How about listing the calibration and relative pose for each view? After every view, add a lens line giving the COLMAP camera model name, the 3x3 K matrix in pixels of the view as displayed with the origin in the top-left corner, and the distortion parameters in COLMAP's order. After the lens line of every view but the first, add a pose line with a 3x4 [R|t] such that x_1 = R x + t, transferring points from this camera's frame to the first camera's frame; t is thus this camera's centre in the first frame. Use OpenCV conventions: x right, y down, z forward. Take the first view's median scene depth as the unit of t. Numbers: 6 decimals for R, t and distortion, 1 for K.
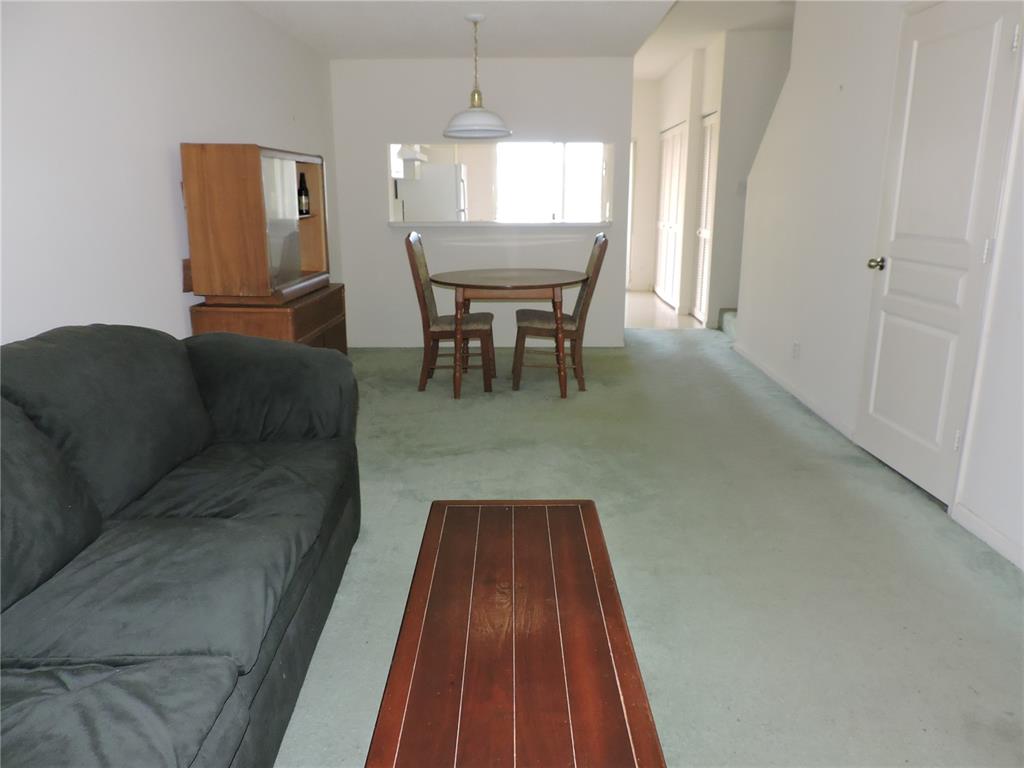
lens RADIAL K [[736.2, 0, 508.9], [0, 736.2, 386.8], [0, 0, 1]] dist [-0.025161, 0.005406]
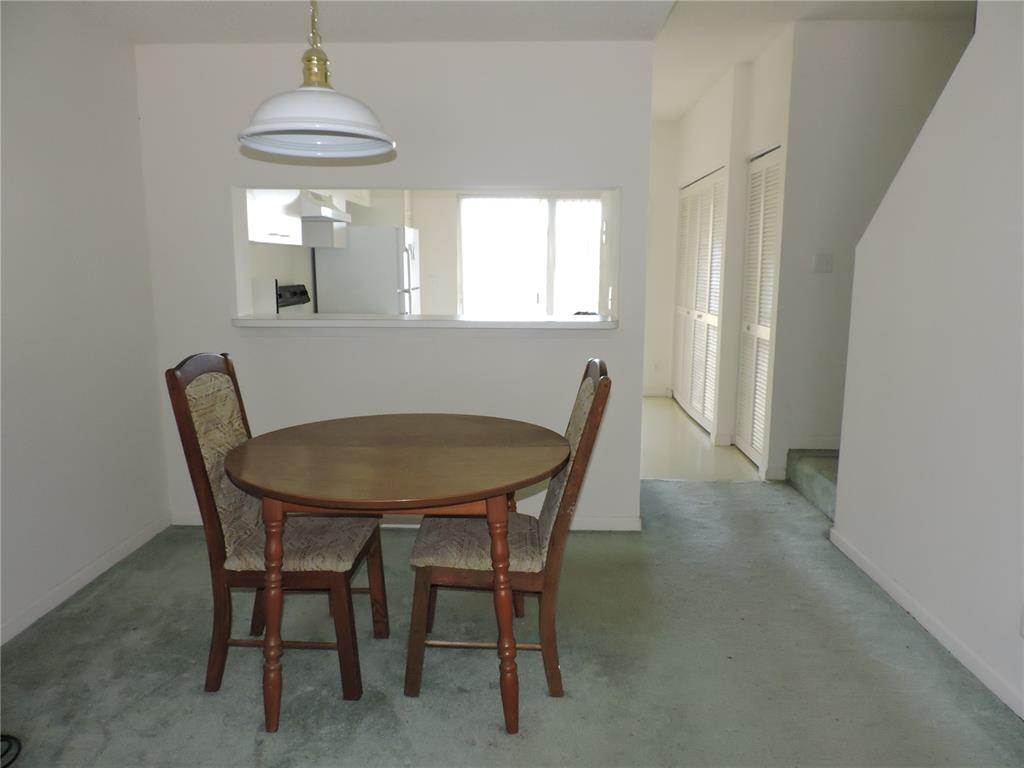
lens RADIAL K [[736.2, 0, 508.9], [0, 736.2, 386.8], [0, 0, 1]] dist [-0.025161, 0.005406]
pose [[0.999948, 0.008446, -0.005697, 0.050815], [-0.008933, 0.995745, -0.091716, -0.104087], [0.004898, 0.091762, 0.995769, 0.375641]]
